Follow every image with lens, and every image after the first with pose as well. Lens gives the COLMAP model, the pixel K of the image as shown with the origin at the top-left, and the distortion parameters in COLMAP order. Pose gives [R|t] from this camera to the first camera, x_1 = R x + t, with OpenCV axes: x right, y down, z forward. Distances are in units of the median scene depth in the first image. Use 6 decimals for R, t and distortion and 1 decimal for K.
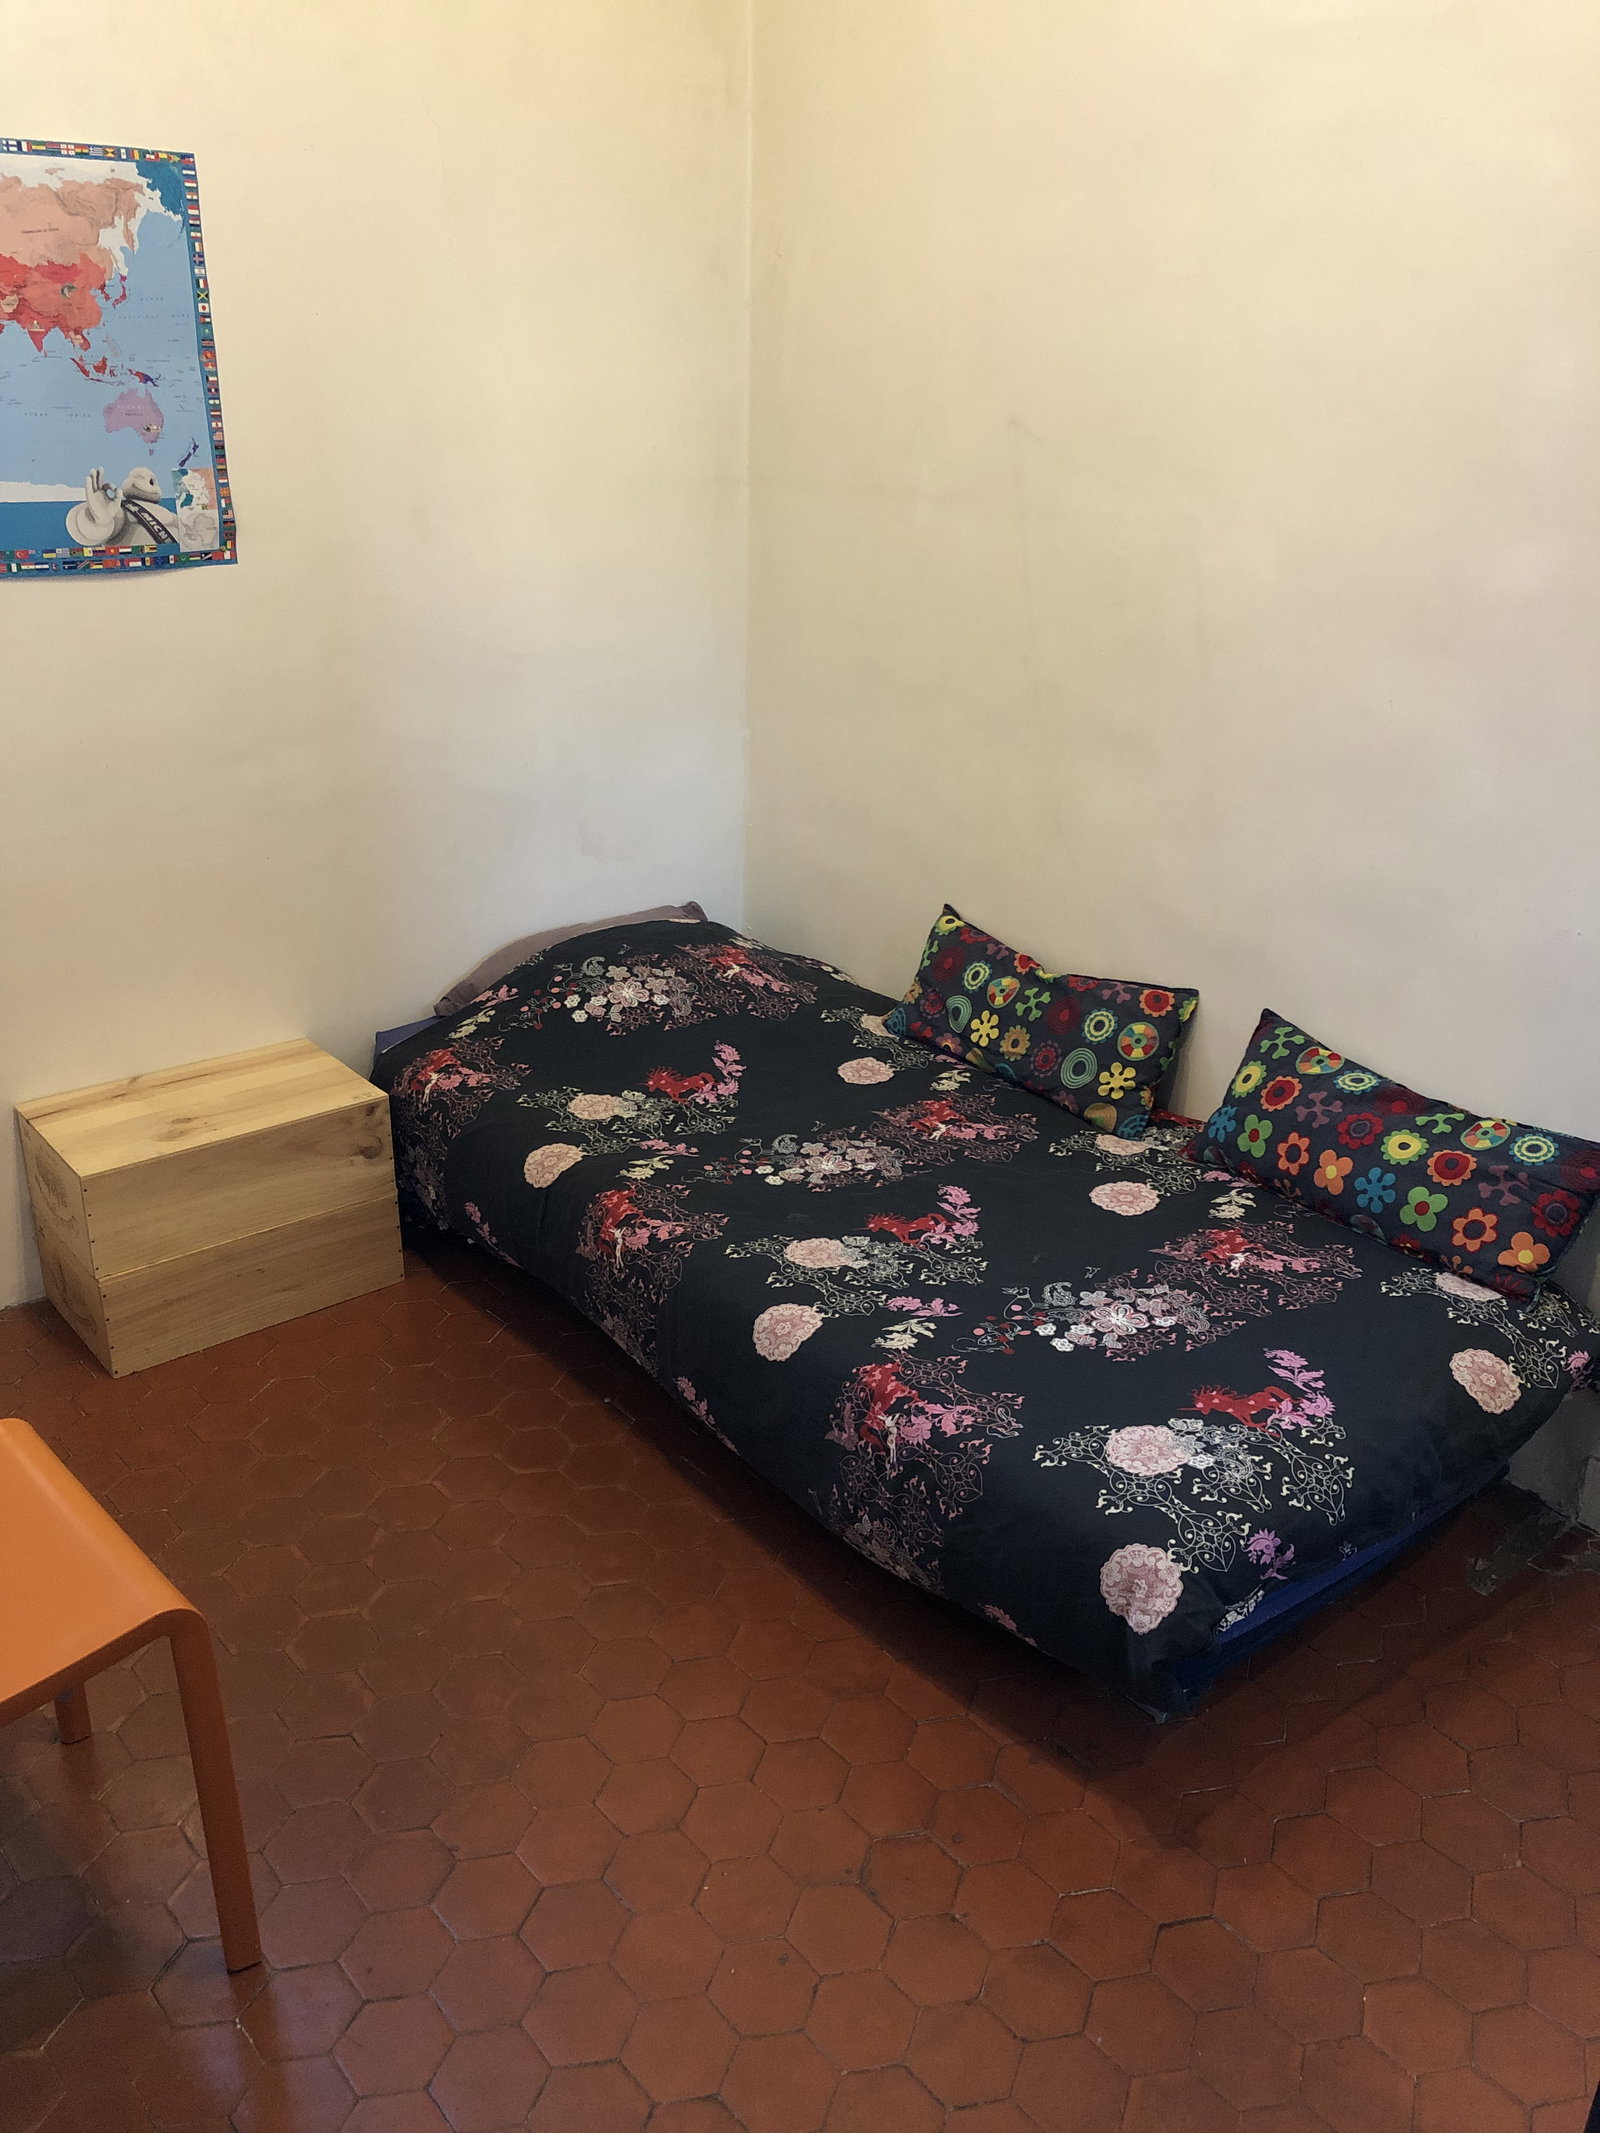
lens RADIAL K [[1739.2, 0, 799.0], [0, 1739.2, 1066.0], [0, 0, 1]] dist [0.001168, 0.006845]
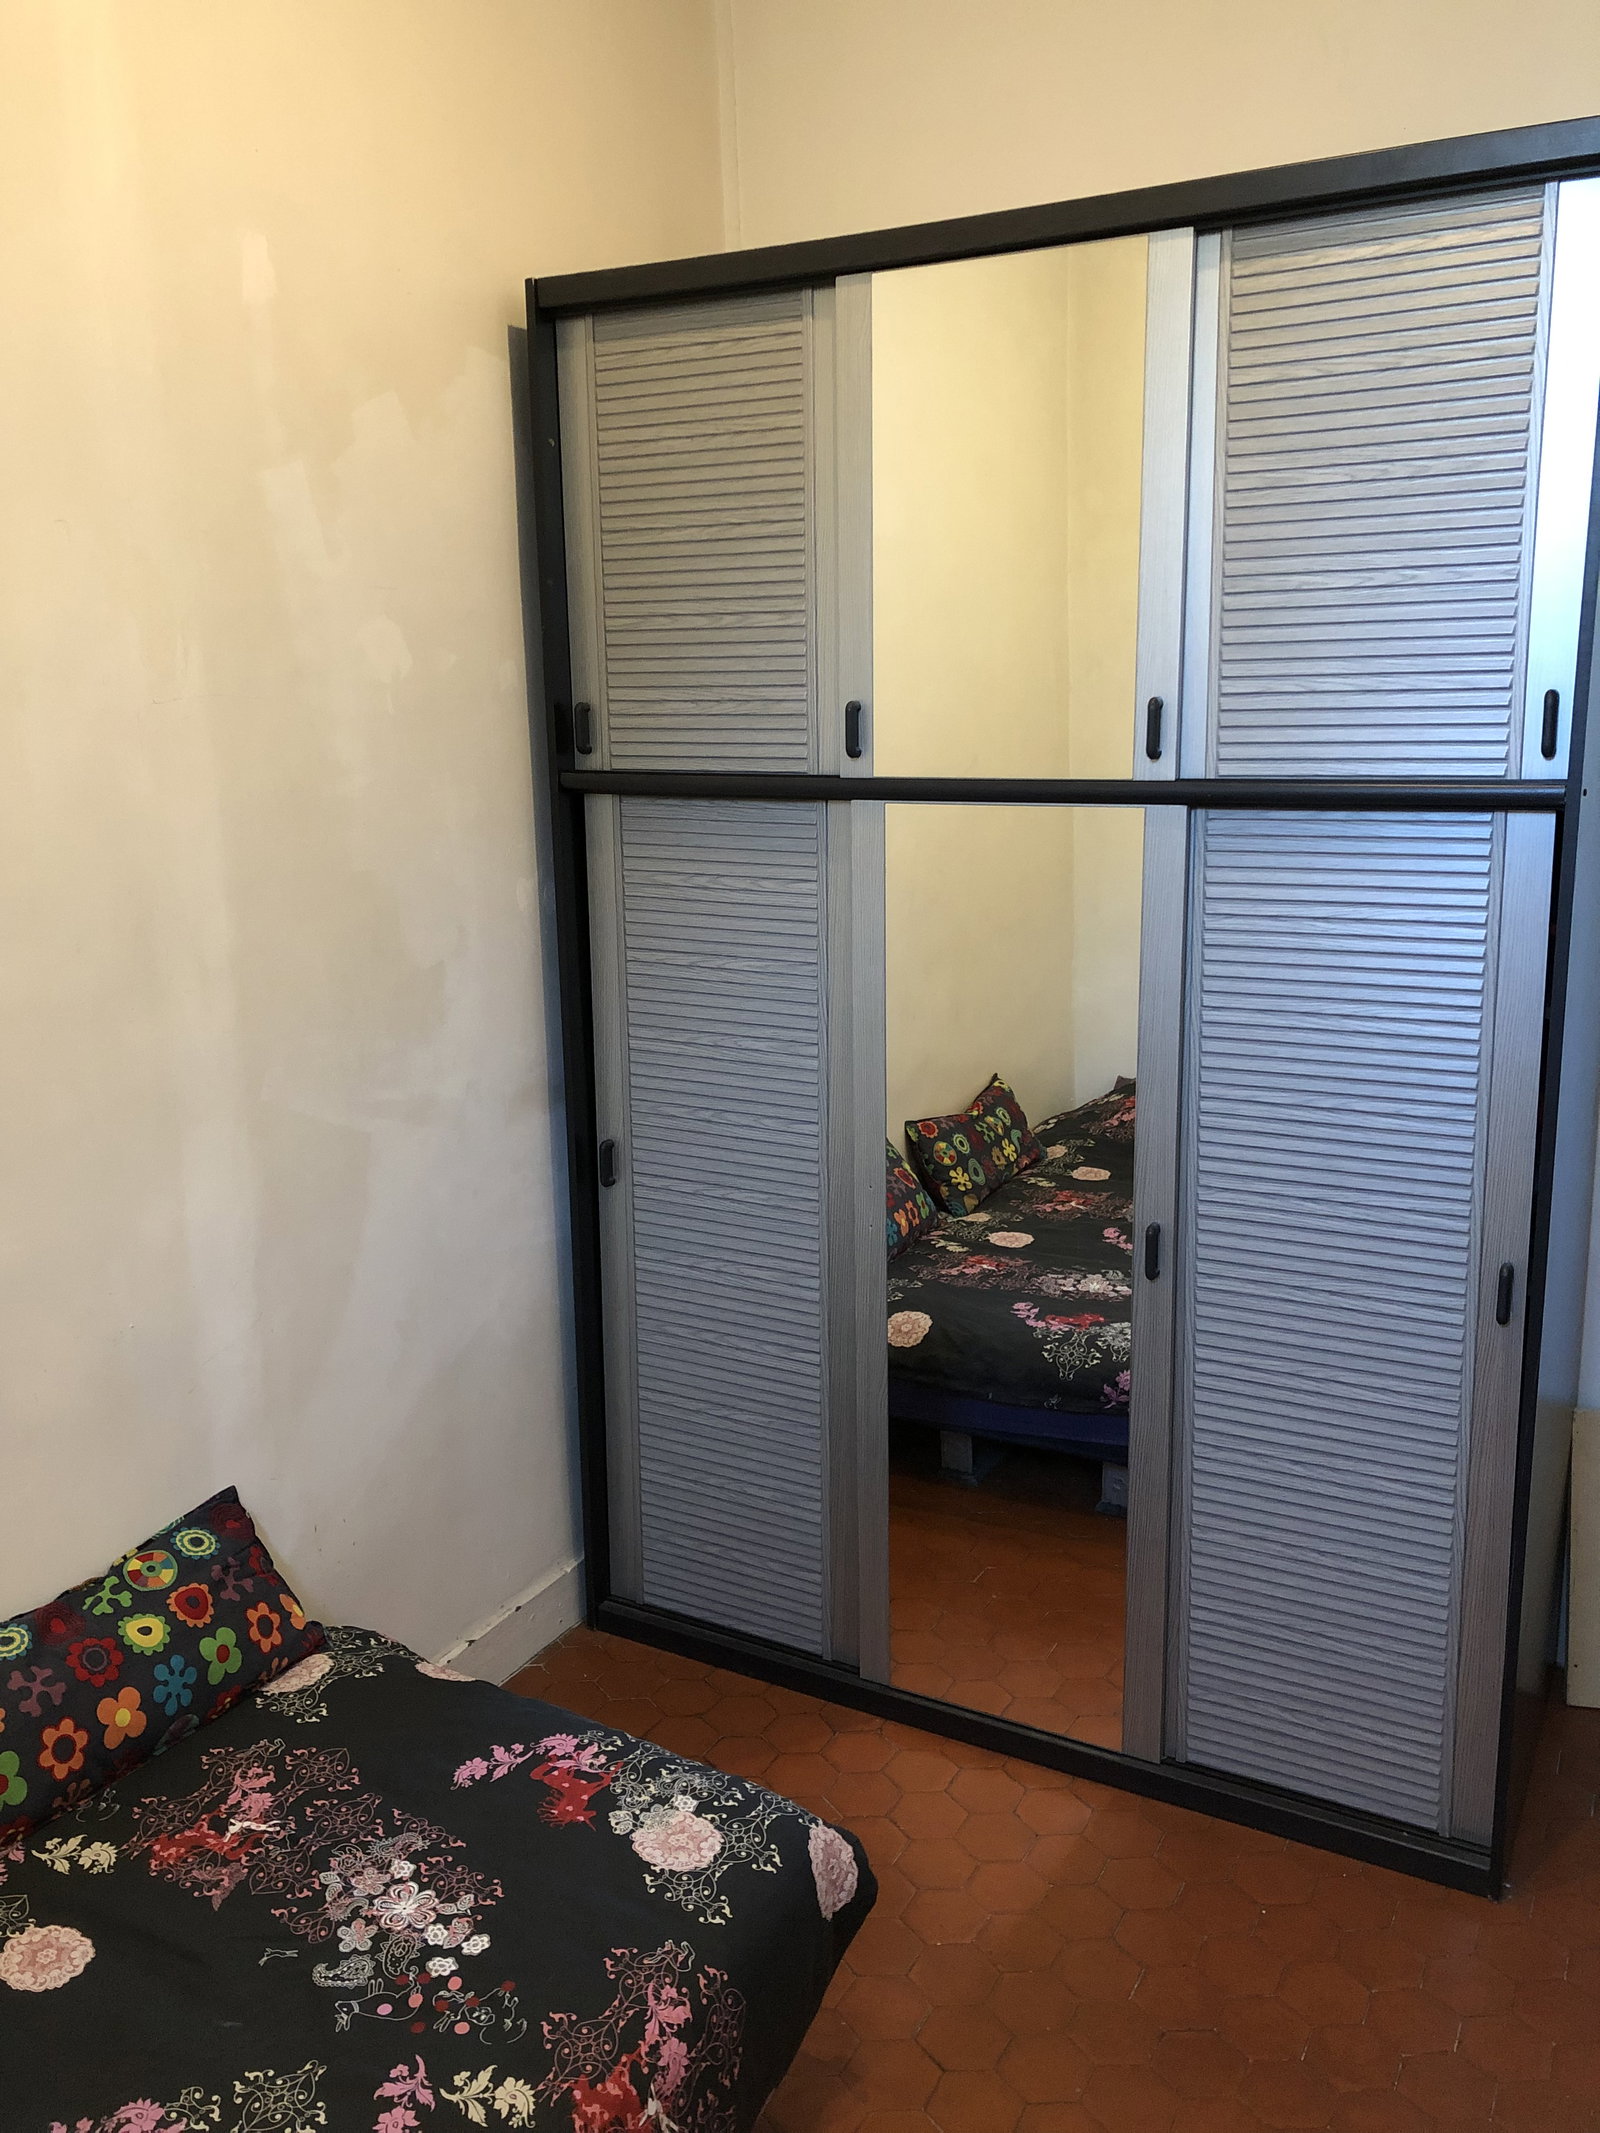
lens RADIAL K [[1739.2, 0, 801.2], [0, 1739.2, 1065.9], [0, 0, 1]] dist [0.001168, 0.006845]
pose [[-0.368413, -0.191984, 0.909623, -0.512193], [0.381704, 0.860931, 0.336303, -0.368892], [-0.847688, 0.471105, -0.243897, 0.827007]]
